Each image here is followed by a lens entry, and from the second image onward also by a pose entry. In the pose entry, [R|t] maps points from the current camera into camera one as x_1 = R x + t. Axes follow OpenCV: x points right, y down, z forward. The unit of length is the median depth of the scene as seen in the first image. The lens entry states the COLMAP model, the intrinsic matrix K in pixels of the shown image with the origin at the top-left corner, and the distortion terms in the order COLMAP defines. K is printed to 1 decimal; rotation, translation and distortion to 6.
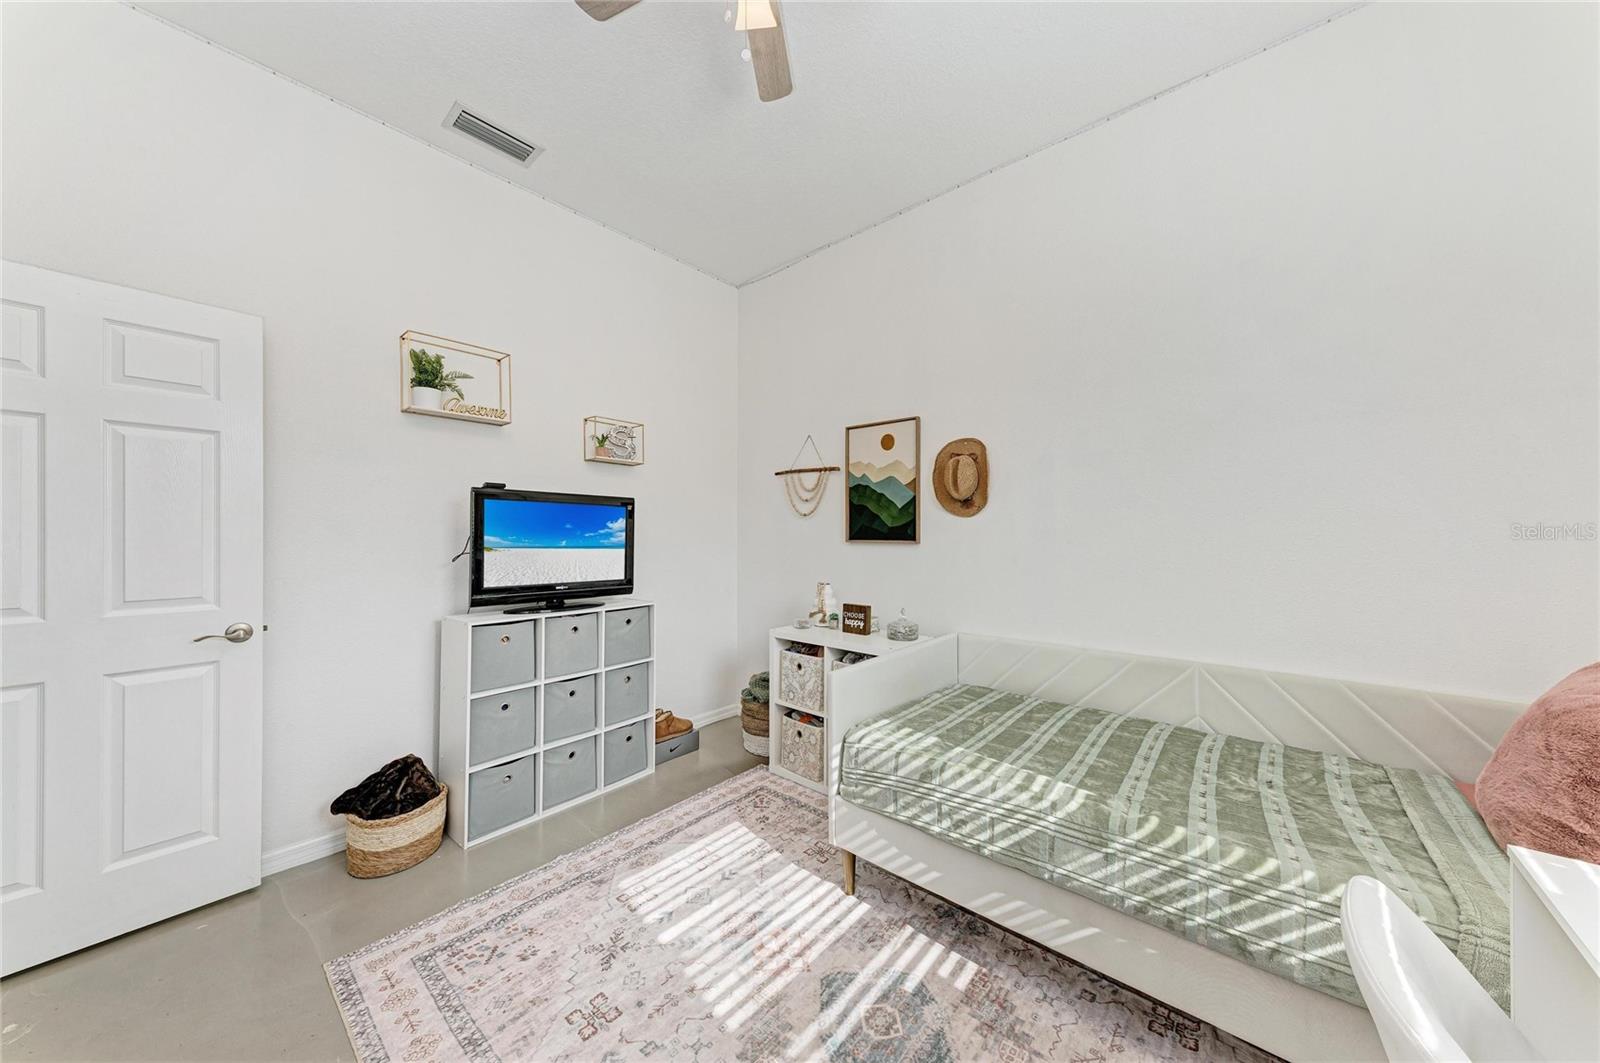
lens RADIAL K [[551.6, 0, 800.0], [0, 551.6, 531.5], [0, 0, 1]] dist [0.016382, 0.000064]
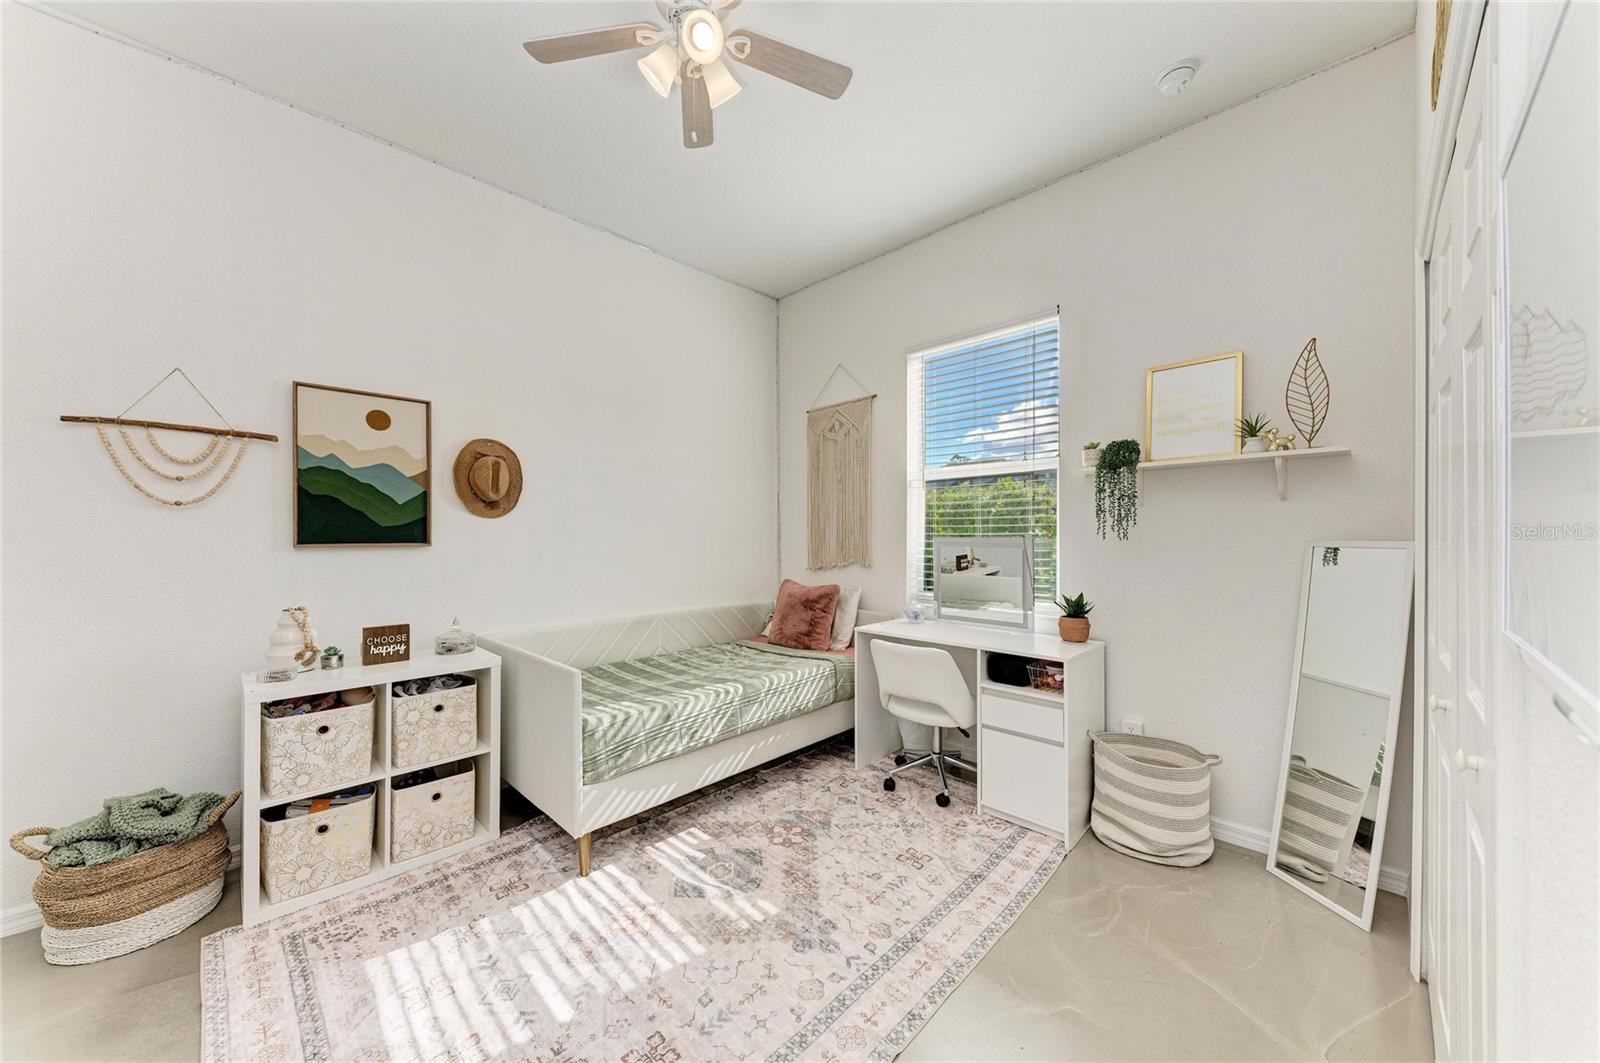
lens RADIAL K [[574.7, 0, 803.3], [0, 574.7, 532.5], [0, 0, 1]] dist [0.022206, -0.000080]
pose [[0.047705, -0.000173, 0.998861, -1.049707], [-0.000960, 1.000000, 0.000219, -0.000984], [-0.998861, -0.000970, 0.047705, 0.561787]]
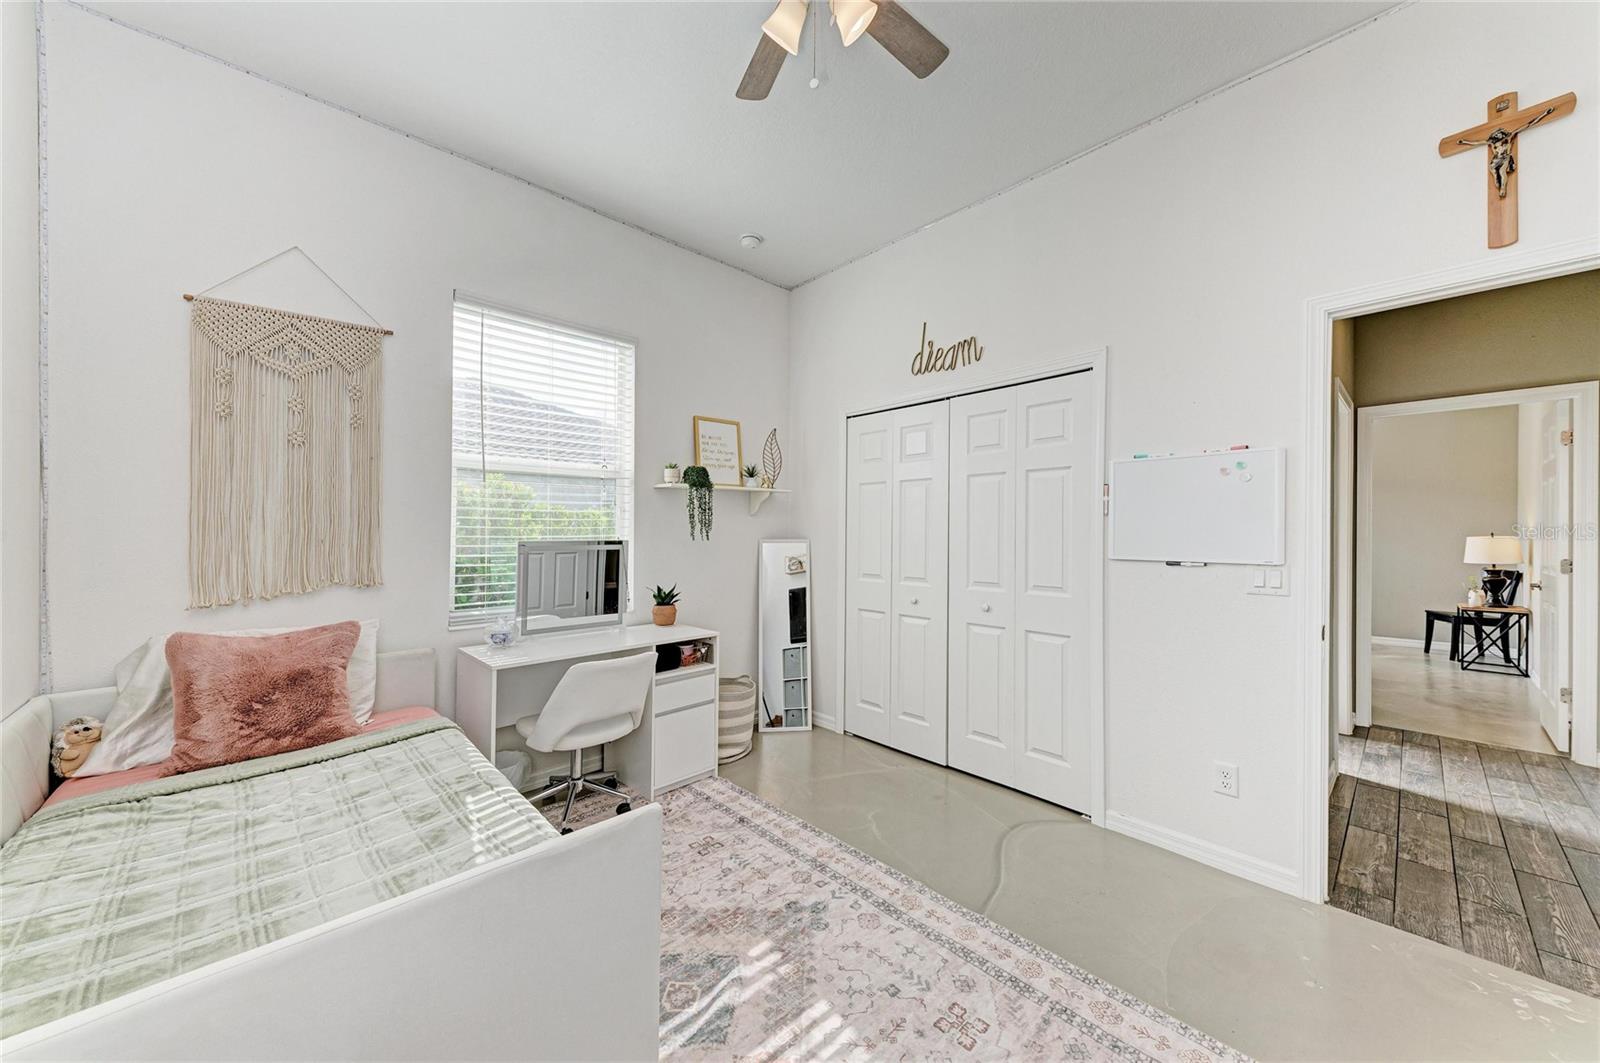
lens RADIAL K [[560.9, 0, 798.7], [0, 560.9, 534.2], [0, 0, 1]] dist [0.000200, -0.000061]
pose [[-0.995782, -0.001078, 0.091740, -0.136411], [-0.001133, 0.999999, -0.000542, -0.003791], [-0.091739, -0.000644, -0.995783, 1.605151]]
